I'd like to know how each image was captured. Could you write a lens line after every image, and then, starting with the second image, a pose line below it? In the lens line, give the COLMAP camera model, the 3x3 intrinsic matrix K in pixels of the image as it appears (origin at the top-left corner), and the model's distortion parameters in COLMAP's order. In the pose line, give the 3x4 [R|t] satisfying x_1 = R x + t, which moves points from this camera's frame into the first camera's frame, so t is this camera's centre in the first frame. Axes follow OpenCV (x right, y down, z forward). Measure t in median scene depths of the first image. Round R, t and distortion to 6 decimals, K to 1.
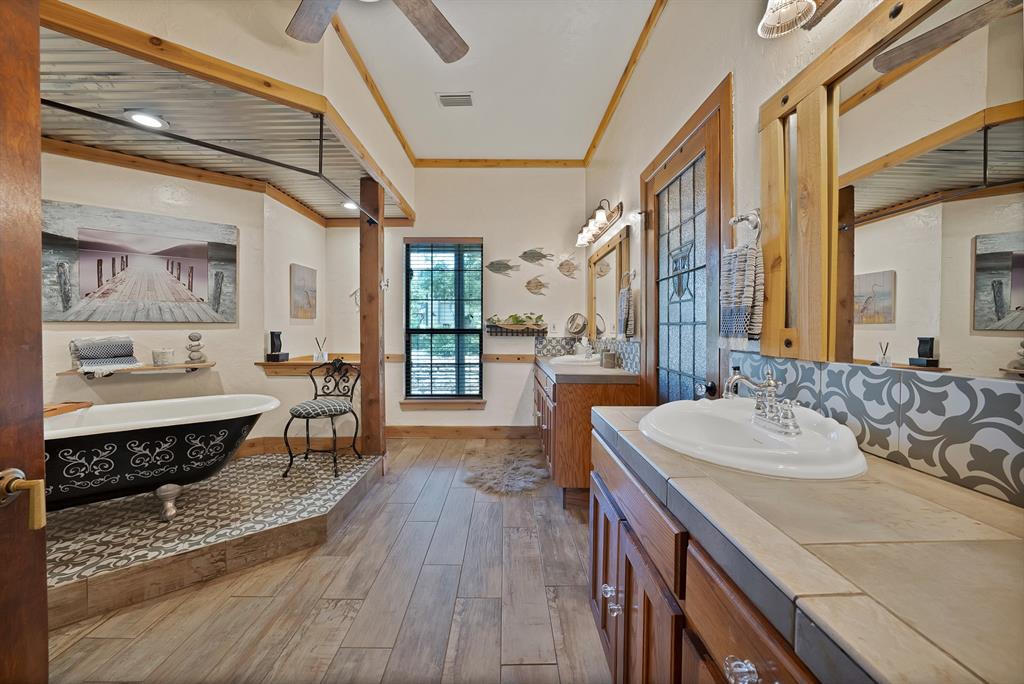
lens RADIAL K [[367.4, 0, 511.2], [0, 367.4, 333.7], [0, 0, 1]] dist [-0.009710, 0.000150]
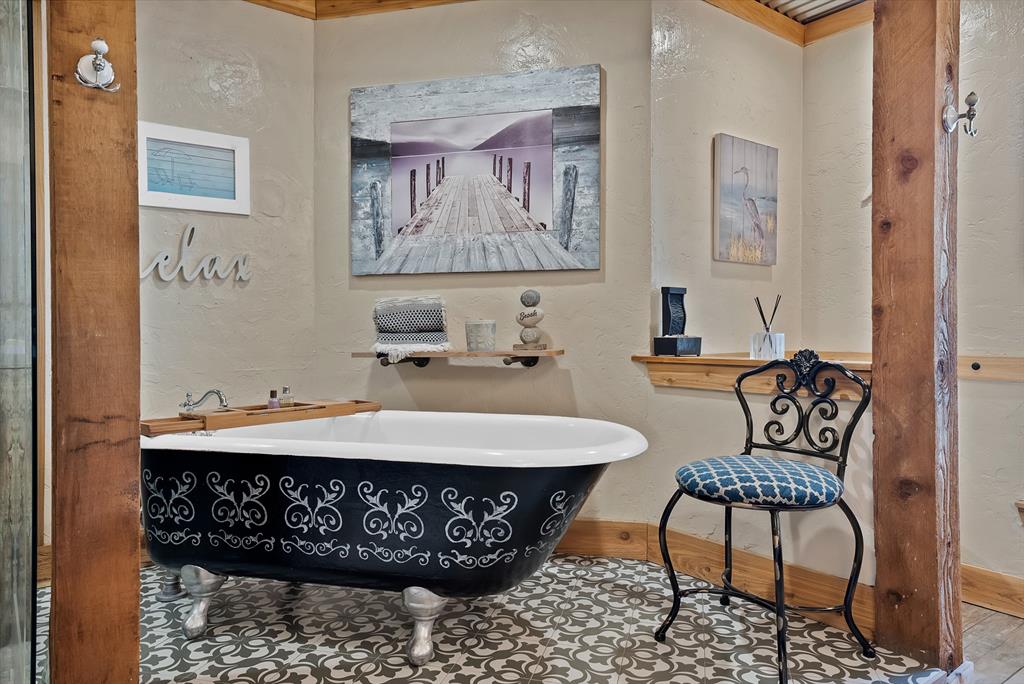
lens RADIAL K [[671.7, 0, 512.0], [0, 671.7, 342.0], [0, 0, 1]] dist [0.021342, -0.000388]
pose [[0.590238, 0.002039, -0.807226, -0.122961], [-0.007428, 0.999968, -0.002905, 0.072310], [0.807195, 0.007711, 0.590235, 0.422851]]
